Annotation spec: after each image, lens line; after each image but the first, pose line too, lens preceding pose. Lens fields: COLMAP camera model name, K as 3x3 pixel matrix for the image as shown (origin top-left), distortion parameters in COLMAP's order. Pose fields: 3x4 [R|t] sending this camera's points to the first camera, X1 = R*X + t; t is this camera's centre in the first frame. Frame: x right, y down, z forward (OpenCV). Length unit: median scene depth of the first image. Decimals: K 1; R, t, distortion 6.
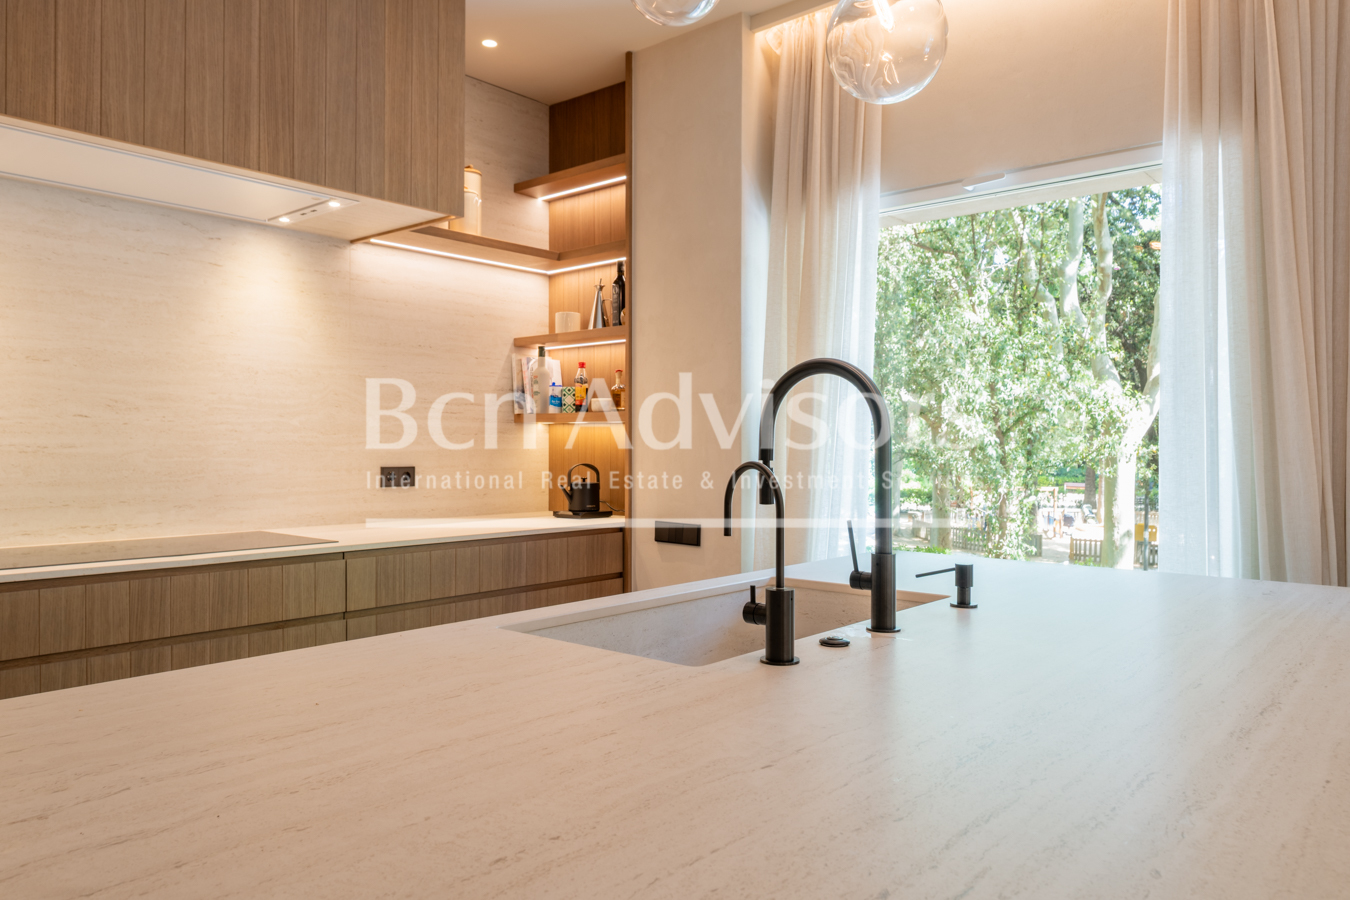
lens RADIAL K [[949.4, 0, 665.8], [0, 949.4, 448.5], [0, 0, 1]] dist [-0.028208, -0.001126]
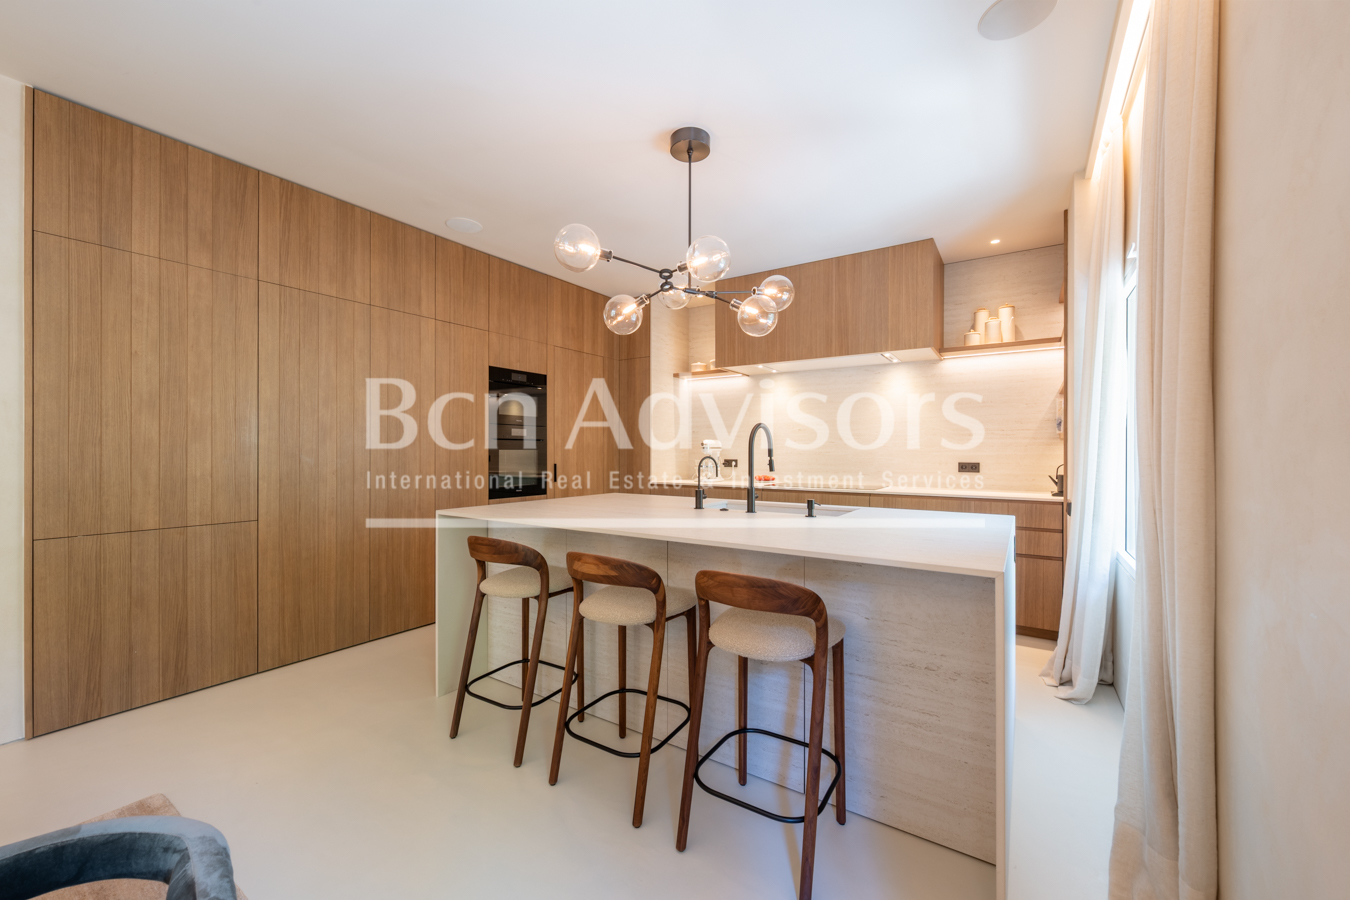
lens RADIAL K [[529.2, 0, 673.4], [0, 529.2, 450.6], [0, 0, 1]] dist [-0.002233, 0.000811]
pose [[0.127775, 0.001382, -0.991802, 0.945566], [-0.001585, 0.999998, 0.001189, -0.008199], [0.991802, 0.001420, 0.127777, 0.262442]]
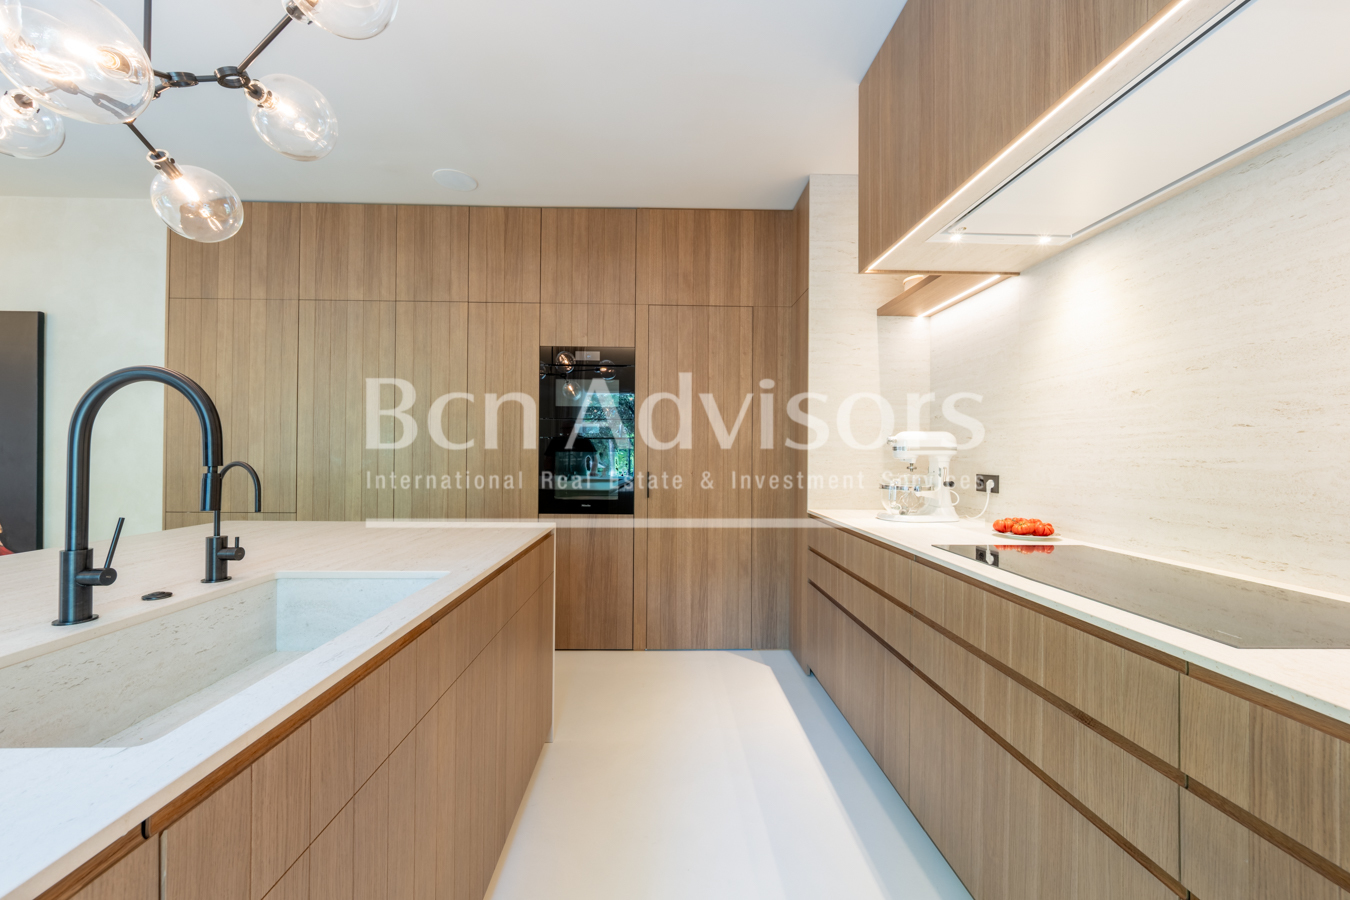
lens RADIAL K [[529.2, 0, 668.5], [0, 529.2, 452.1], [0, 0, 1]] dist [-0.002233, 0.000811]
pose [[-0.735194, -0.006538, -0.677825, 0.076311], [-0.006627, 0.999975, -0.002457, -0.005748], [0.677824, 0.002686, -0.735219, 0.944613]]
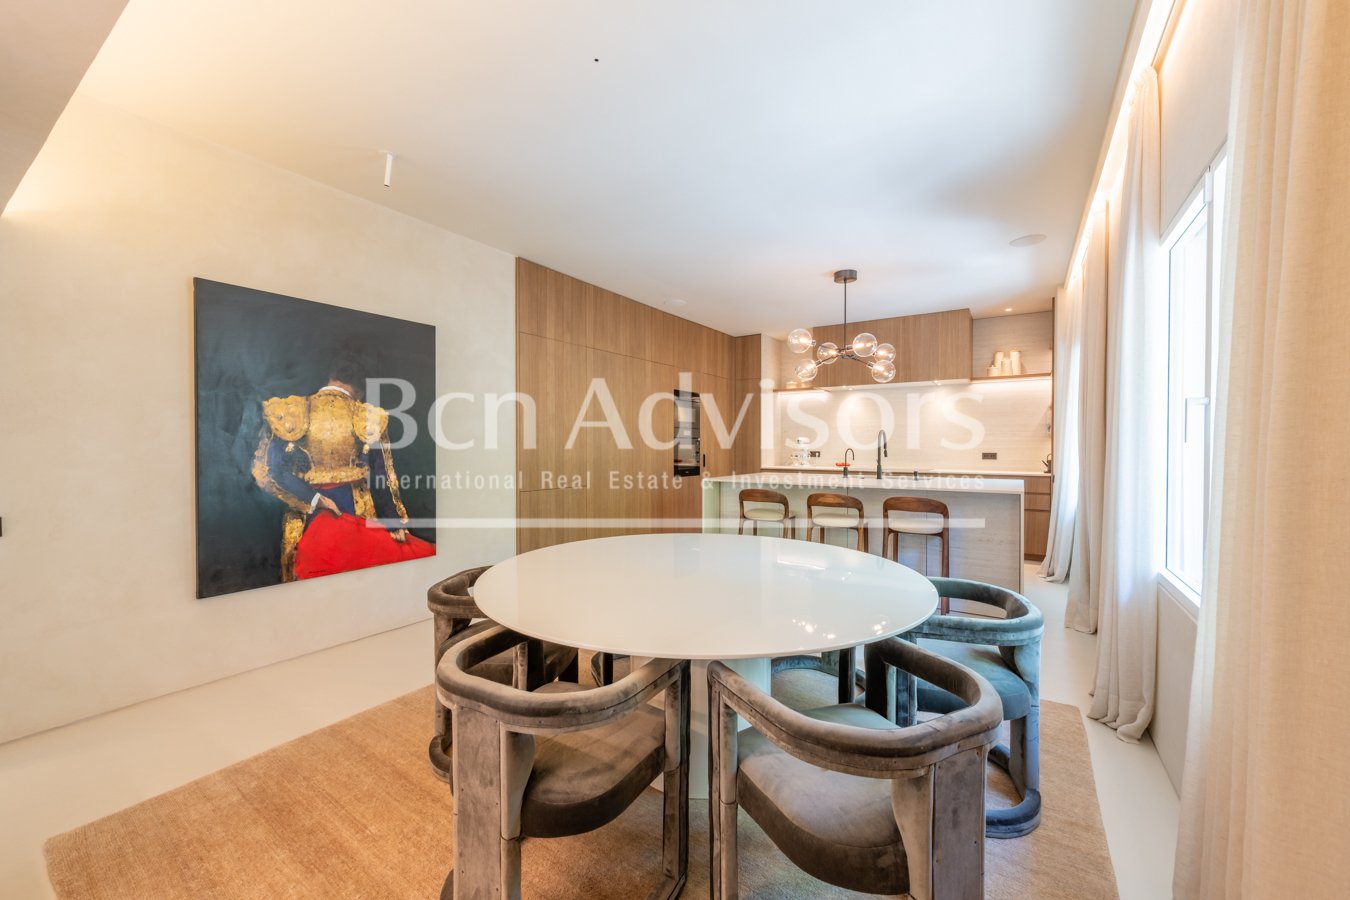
lens RADIAL K [[529.2, 0, 673.9], [0, 529.2, 451.0], [0, 0, 1]] dist [-0.002233, 0.000811]
pose [[0.135789, 0.012536, -0.990659, 1.573278], [0.000167, 0.999920, 0.012676, -0.010441], [0.990738, -0.001886, 0.135776, -0.313907]]
